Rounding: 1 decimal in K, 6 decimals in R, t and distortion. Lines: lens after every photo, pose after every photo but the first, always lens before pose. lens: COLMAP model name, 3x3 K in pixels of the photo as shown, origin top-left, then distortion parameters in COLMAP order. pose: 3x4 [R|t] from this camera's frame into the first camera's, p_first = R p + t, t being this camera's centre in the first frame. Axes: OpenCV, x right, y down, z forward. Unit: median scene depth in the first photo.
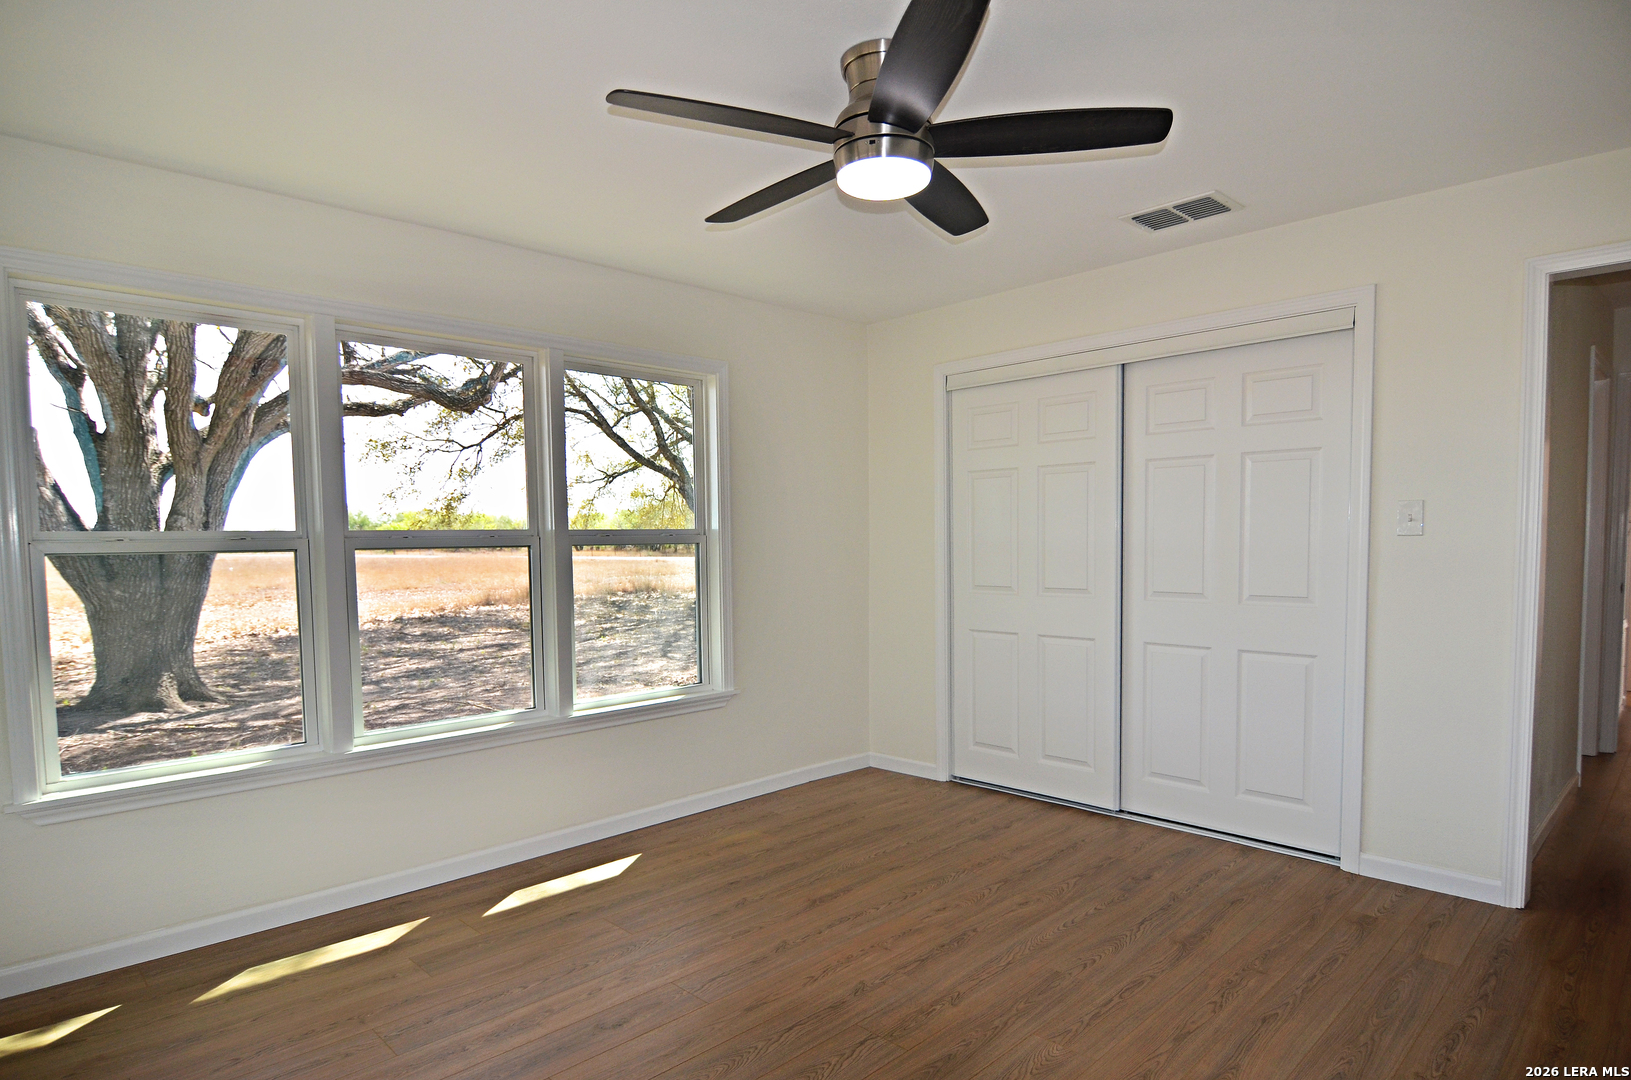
lens RADIAL K [[904.4, 0, 814.2], [0, 904.4, 542.6], [0, 0, 1]] dist [-0.019034, -0.003292]
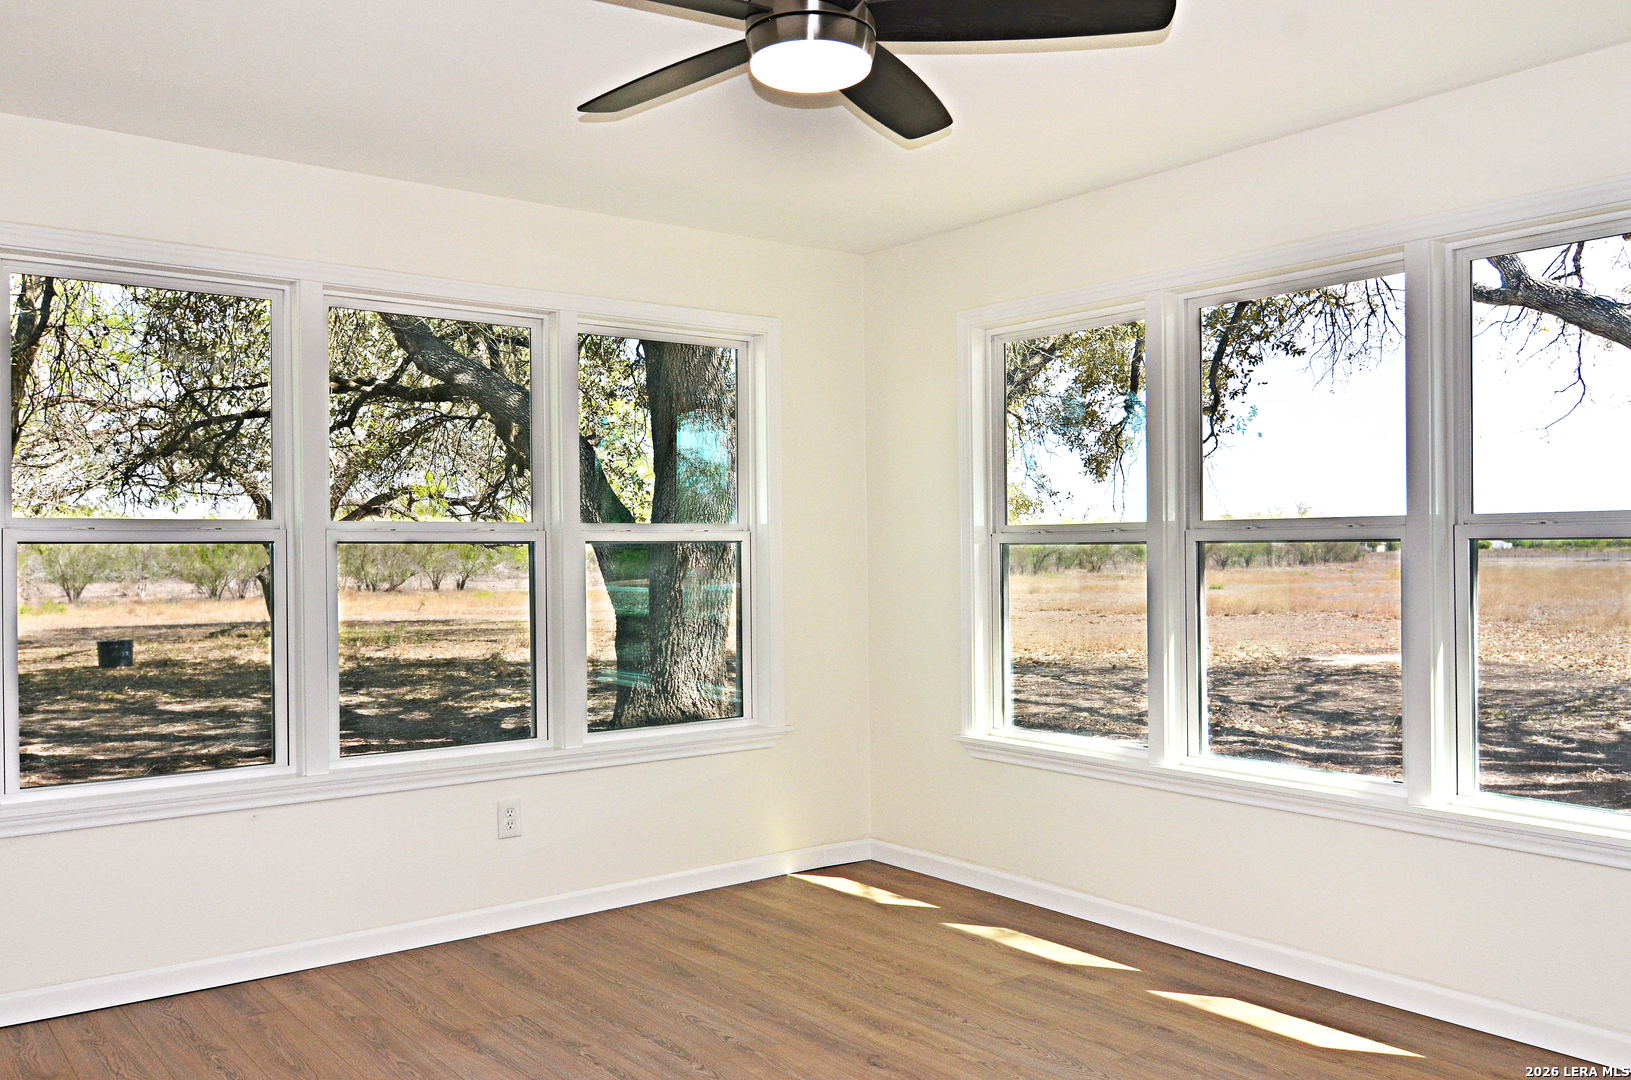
lens RADIAL K [[1352.4, 0, 819.7], [0, 1352.4, 543.9], [0, 0, 1]] dist [-0.019607, 0.011114]
pose [[-0.121000, 0.017685, -0.992495, 0.944461], [0.006676, 0.999833, 0.017002, -0.015701], [0.992630, -0.004569, -0.121097, 0.915406]]
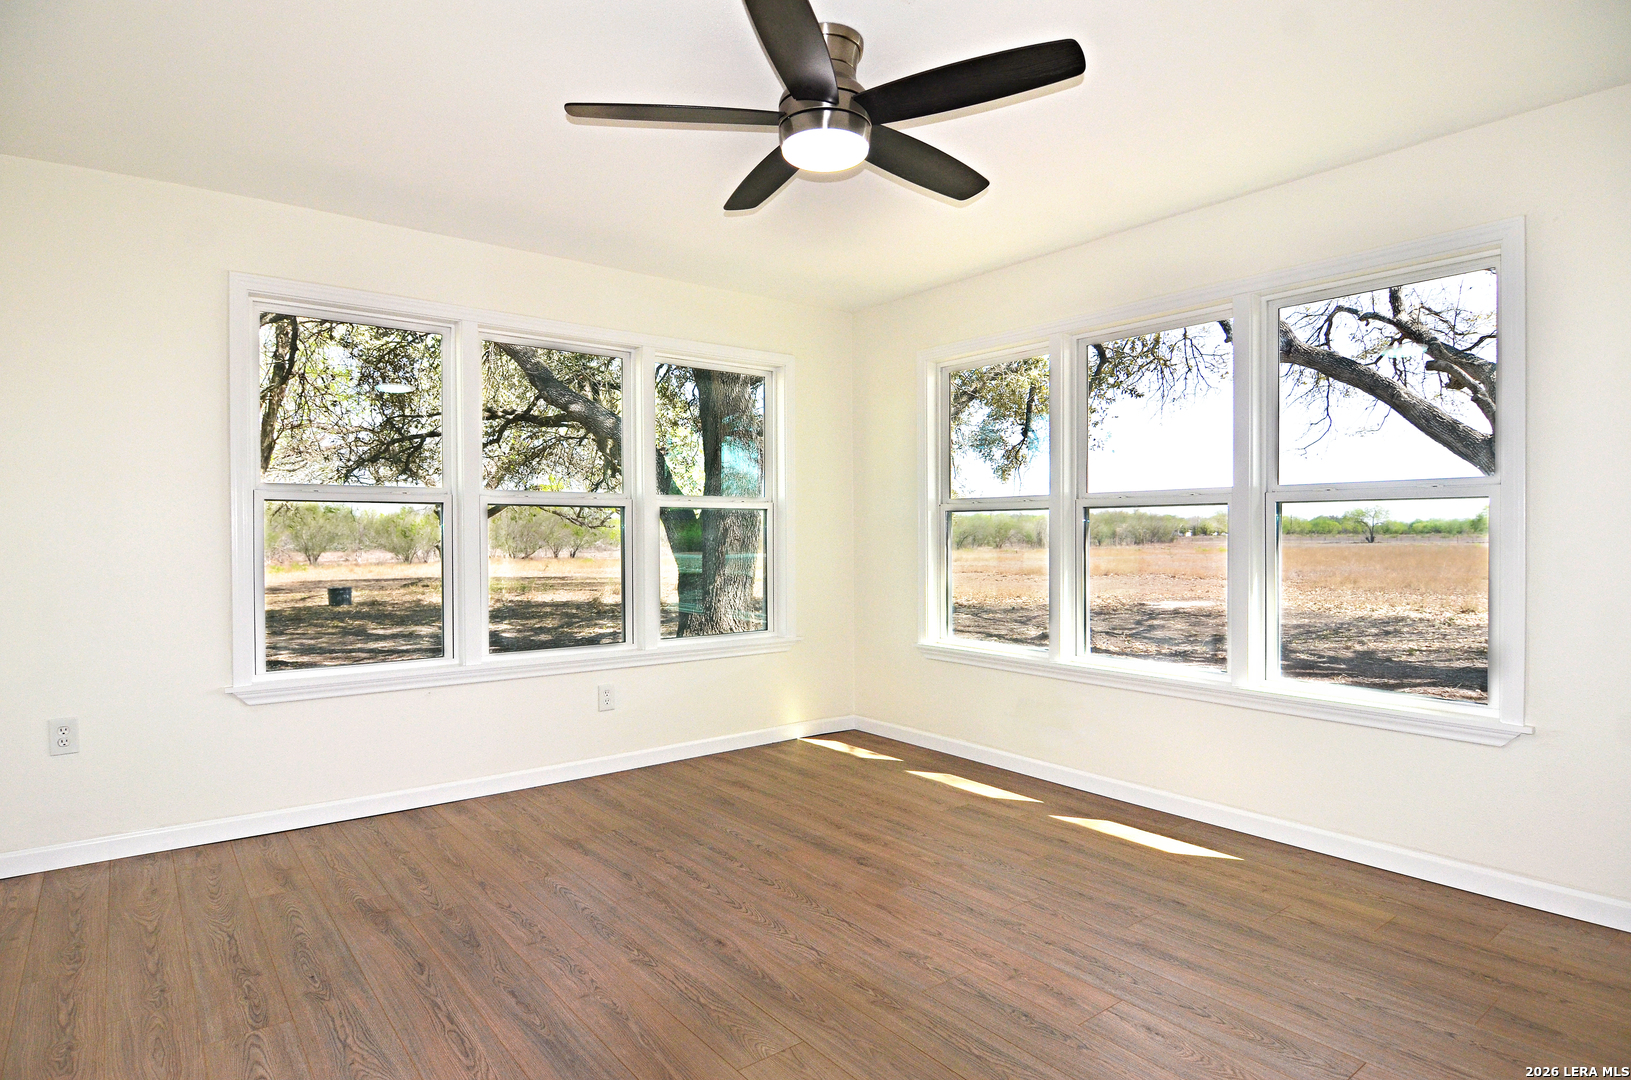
lens RADIAL K [[904.4, 0, 817.2], [0, 904.4, 540.7], [0, 0, 1]] dist [-0.019034, -0.003292]
pose [[-0.116691, 0.028838, -0.992749, 0.894845], [0.001924, 0.999583, 0.028810, 0.020714], [0.993166, 0.001452, -0.116698, 0.894627]]
